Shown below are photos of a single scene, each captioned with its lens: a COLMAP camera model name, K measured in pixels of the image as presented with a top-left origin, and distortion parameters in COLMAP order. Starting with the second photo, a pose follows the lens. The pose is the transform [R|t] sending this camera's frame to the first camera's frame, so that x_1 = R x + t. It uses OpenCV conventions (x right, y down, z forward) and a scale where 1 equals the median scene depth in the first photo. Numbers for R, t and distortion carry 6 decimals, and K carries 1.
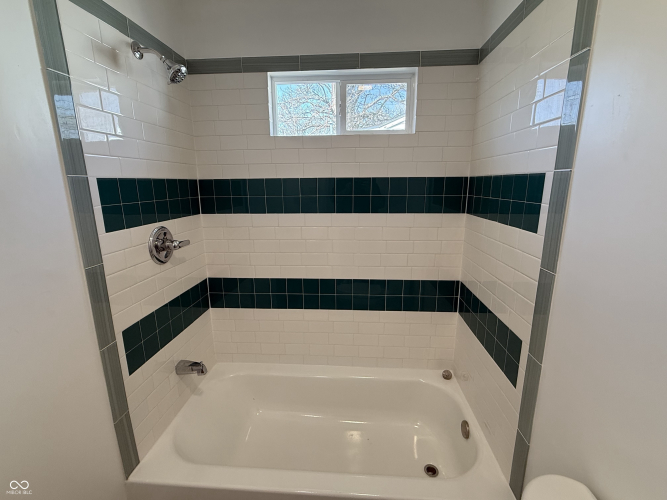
lens RADIAL K [[316.4, 0, 333.8], [0, 316.4, 253.6], [0, 0, 1]] dist [-0.003626, -0.000422]
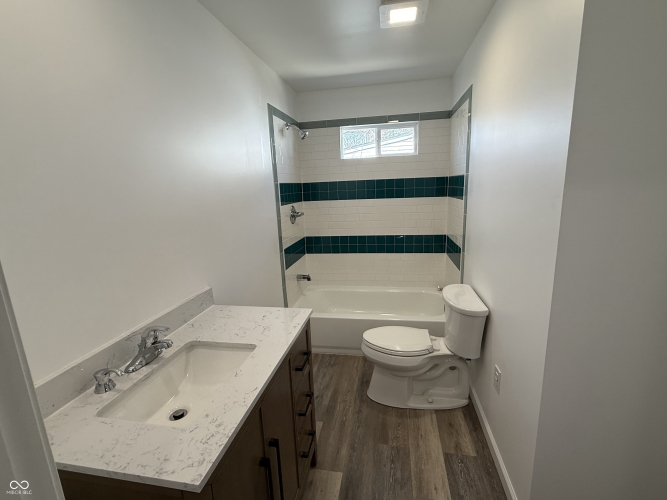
lens RADIAL K [[316.4, 0, 333.3], [0, 316.4, 251.6], [0, 0, 1]] dist [-0.003626, -0.000422]
pose [[0.994441, -0.010720, -0.104747, -0.052289], [0.009332, 0.999862, -0.013740, 0.210004], [0.104880, 0.012686, 0.994404, -0.886720]]
